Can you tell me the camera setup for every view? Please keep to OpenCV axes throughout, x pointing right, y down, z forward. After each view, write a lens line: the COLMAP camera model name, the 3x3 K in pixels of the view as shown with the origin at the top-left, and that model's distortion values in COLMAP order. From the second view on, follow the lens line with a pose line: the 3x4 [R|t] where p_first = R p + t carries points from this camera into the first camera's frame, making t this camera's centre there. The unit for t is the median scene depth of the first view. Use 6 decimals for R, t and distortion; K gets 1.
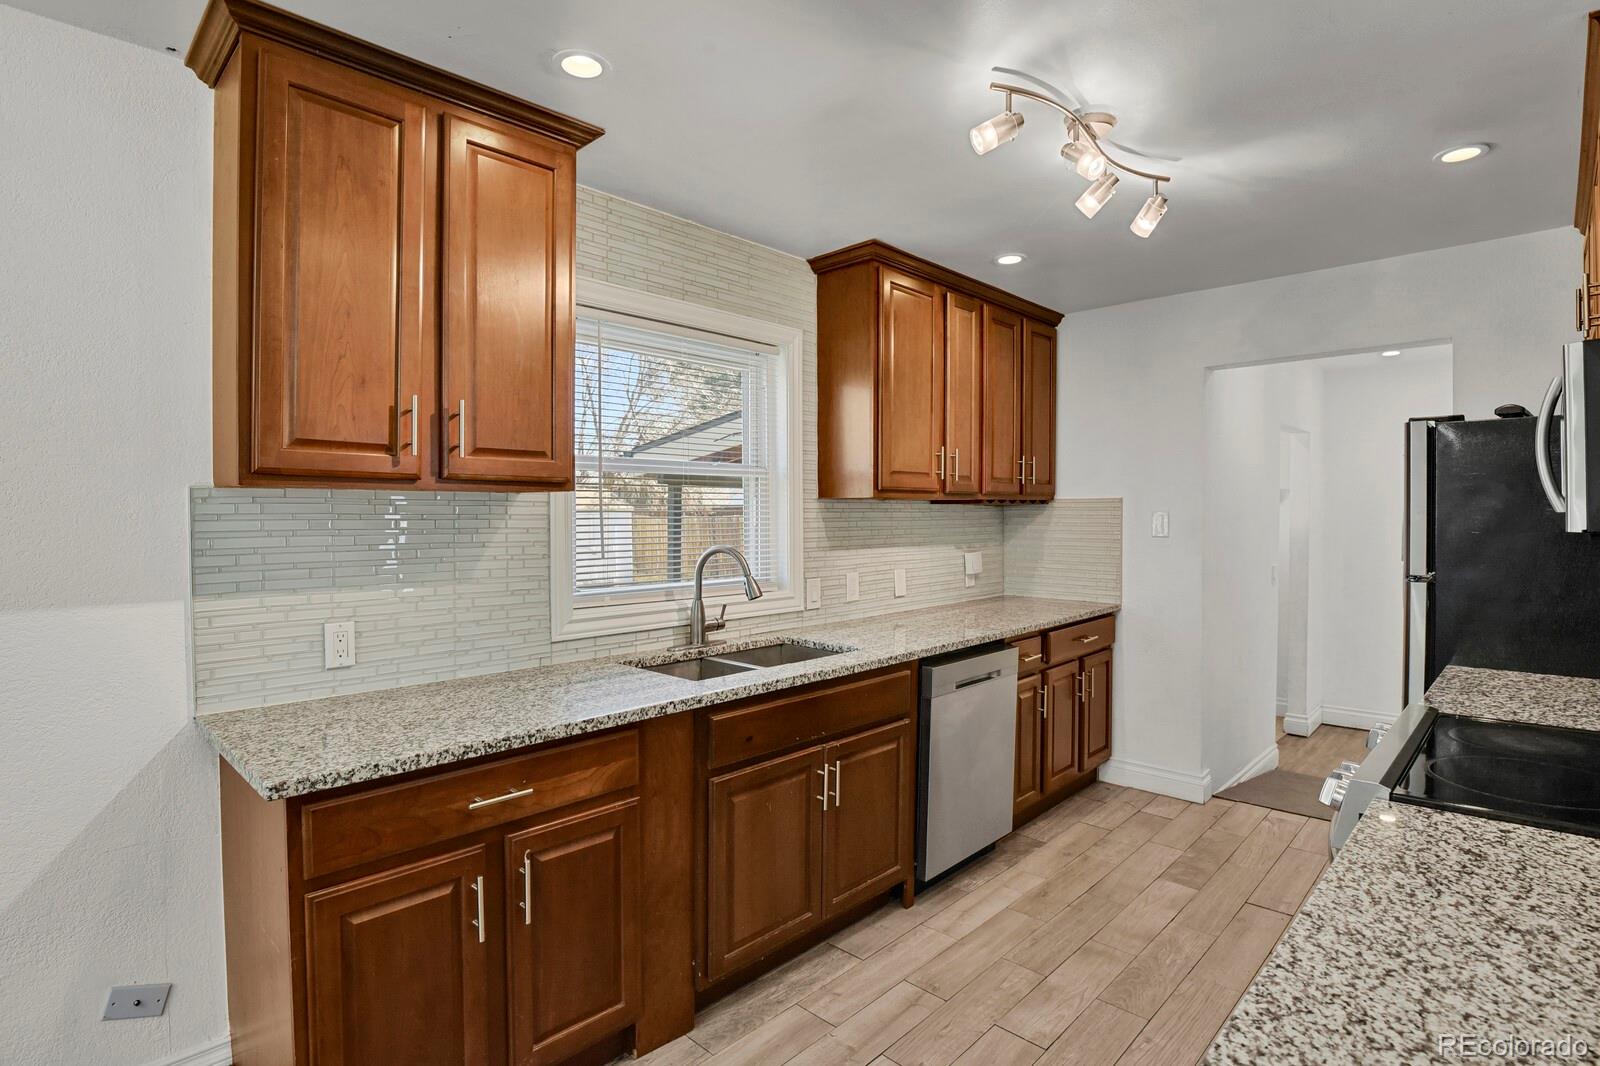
lens RADIAL K [[793.0, 0, 828.3], [0, 793.0, 526.5], [0, 0, 1]] dist [-0.029195, -0.002812]
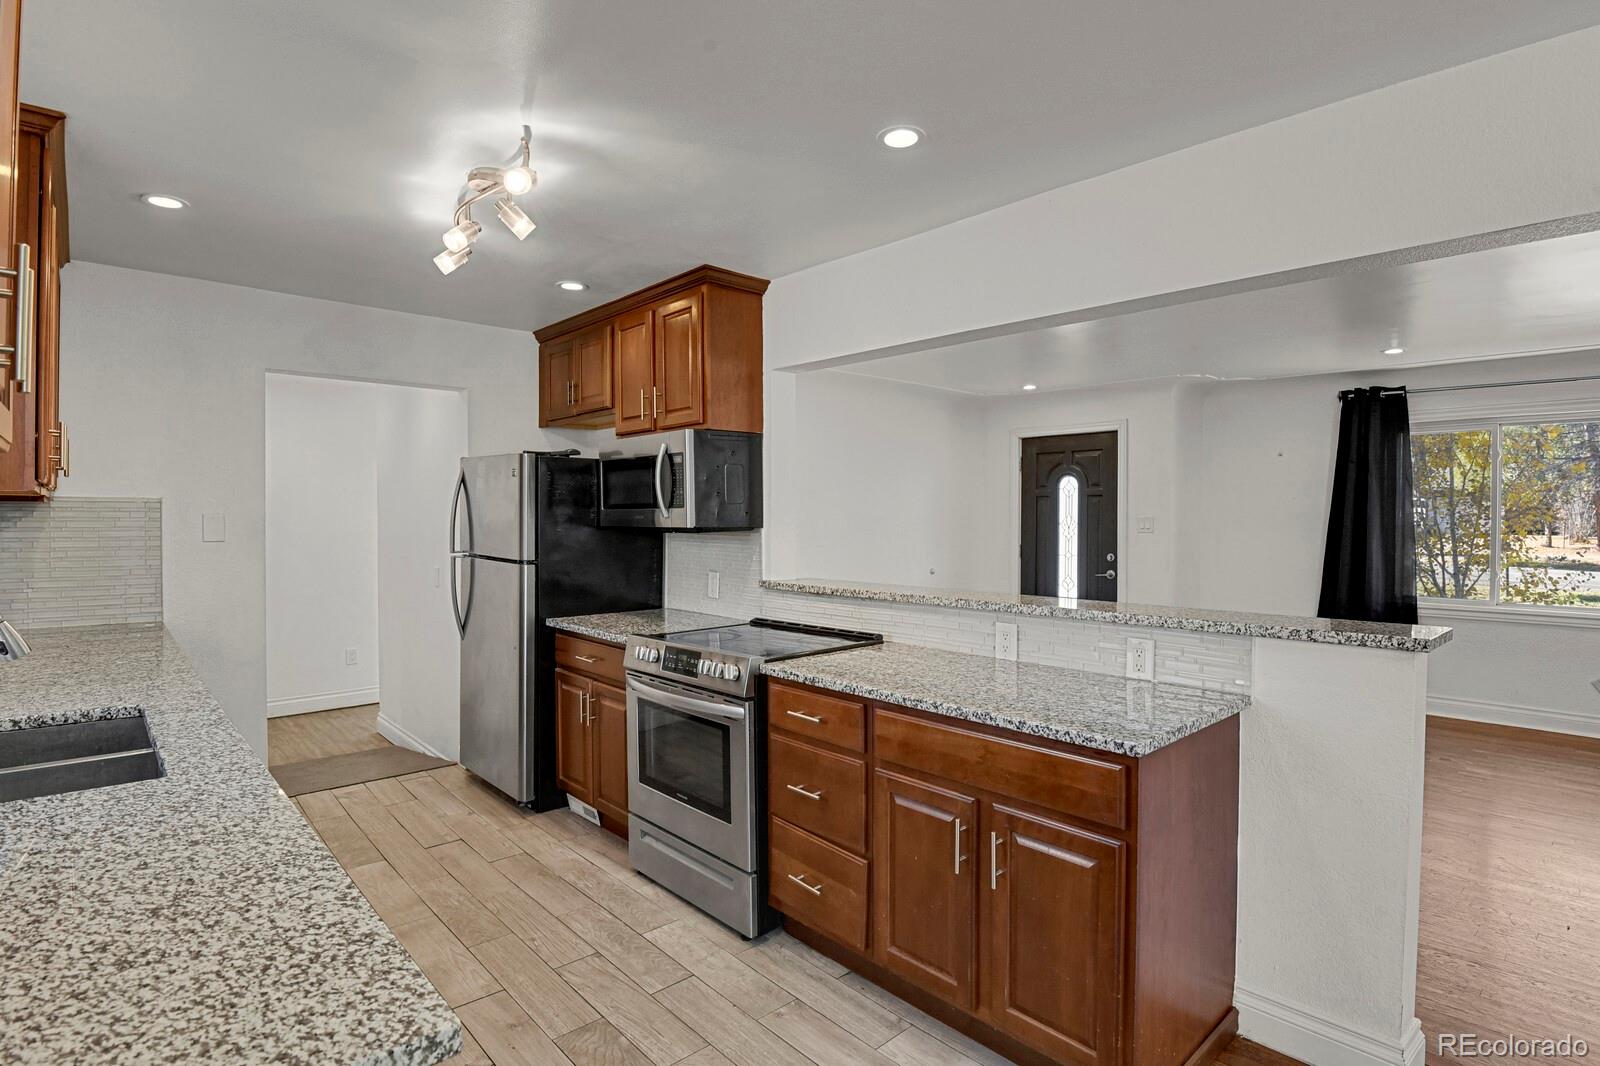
lens RADIAL K [[793.0, 0, 805.9], [0, 793.0, 528.9], [0, 0, 1]] dist [-0.029195, -0.002812]
pose [[0.070535, -0.014556, 0.997403, -0.514961], [0.012771, 0.999825, 0.013688, -0.006588], [-0.997428, 0.011772, 0.070708, 0.294907]]
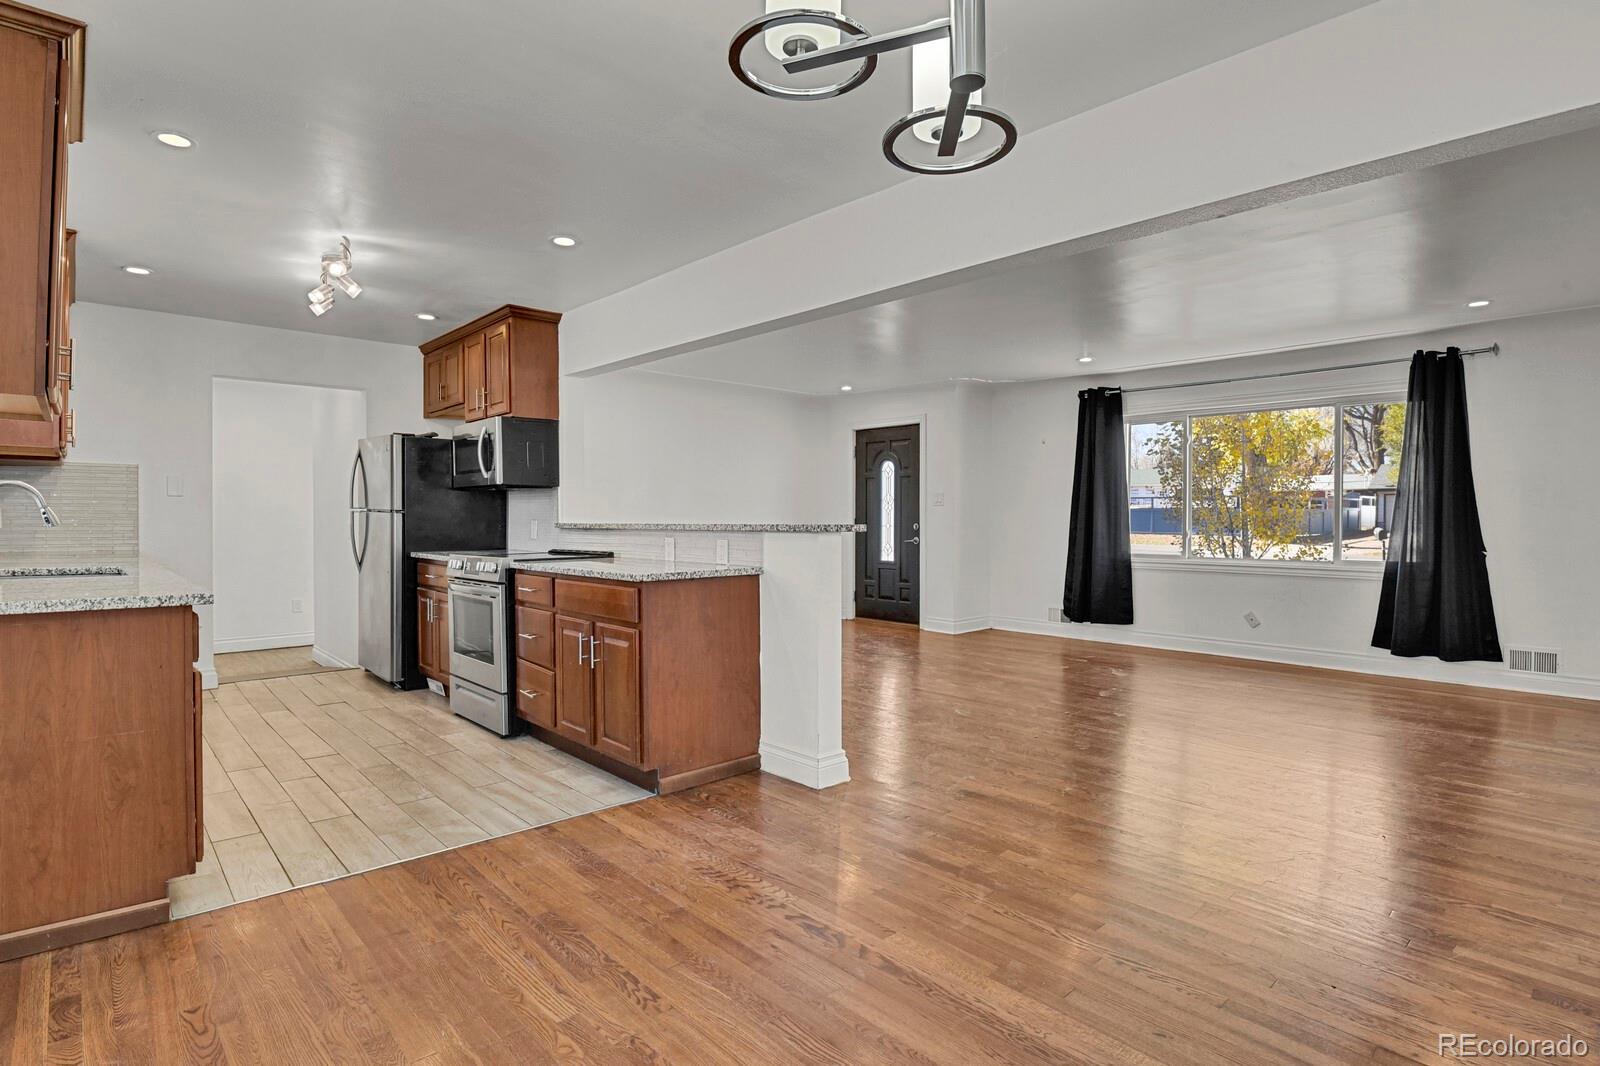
lens RADIAL K [[793.0, 0, 809.3], [0, 793.0, 529.6], [0, 0, 1]] dist [-0.029195, -0.002812]
pose [[0.061154, -0.013101, 0.998042, -0.958348], [0.012321, 0.999848, 0.012369, 0.078823], [-0.998052, 0.011541, 0.061306, -0.160339]]
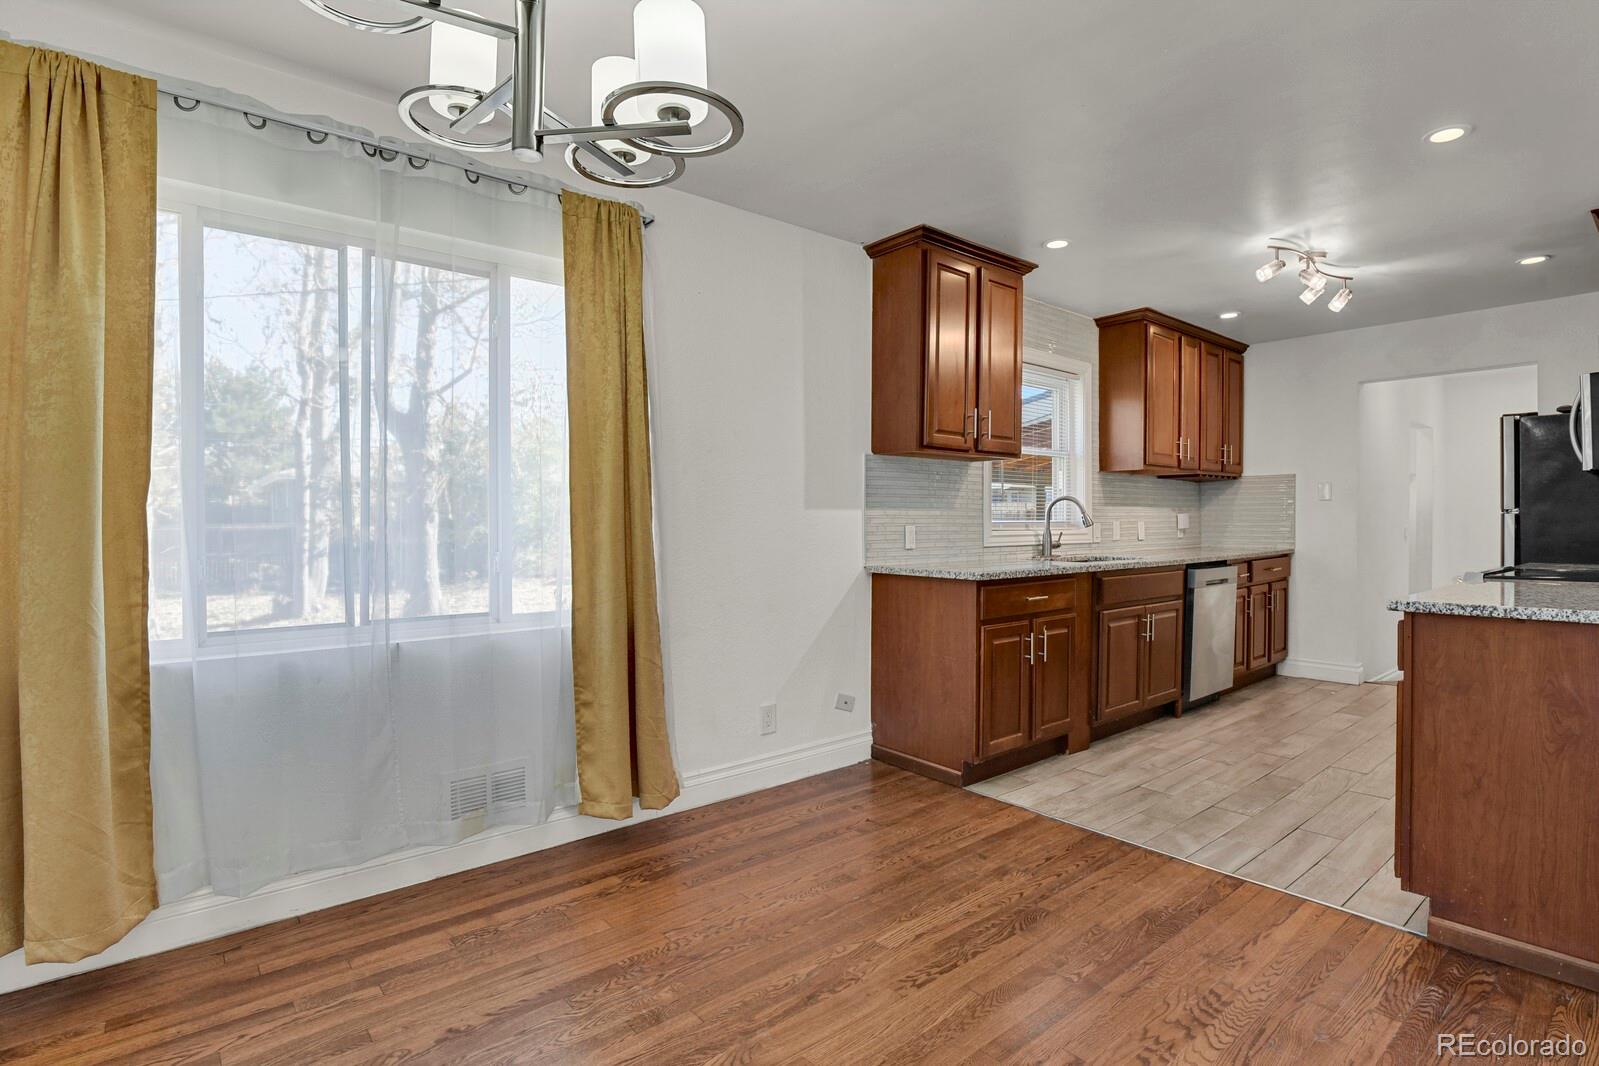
lens RADIAL K [[792.5, 0, 814.6], [0, 792.5, 528.9], [0, 0, 1]] dist [-0.029195, -0.002812]
pose [[0.993464, 0.000851, -0.114140, -0.398474], [-0.001611, 0.999977, -0.006570, 0.089813], [0.114132, 0.006711, 0.993443, -0.609672]]
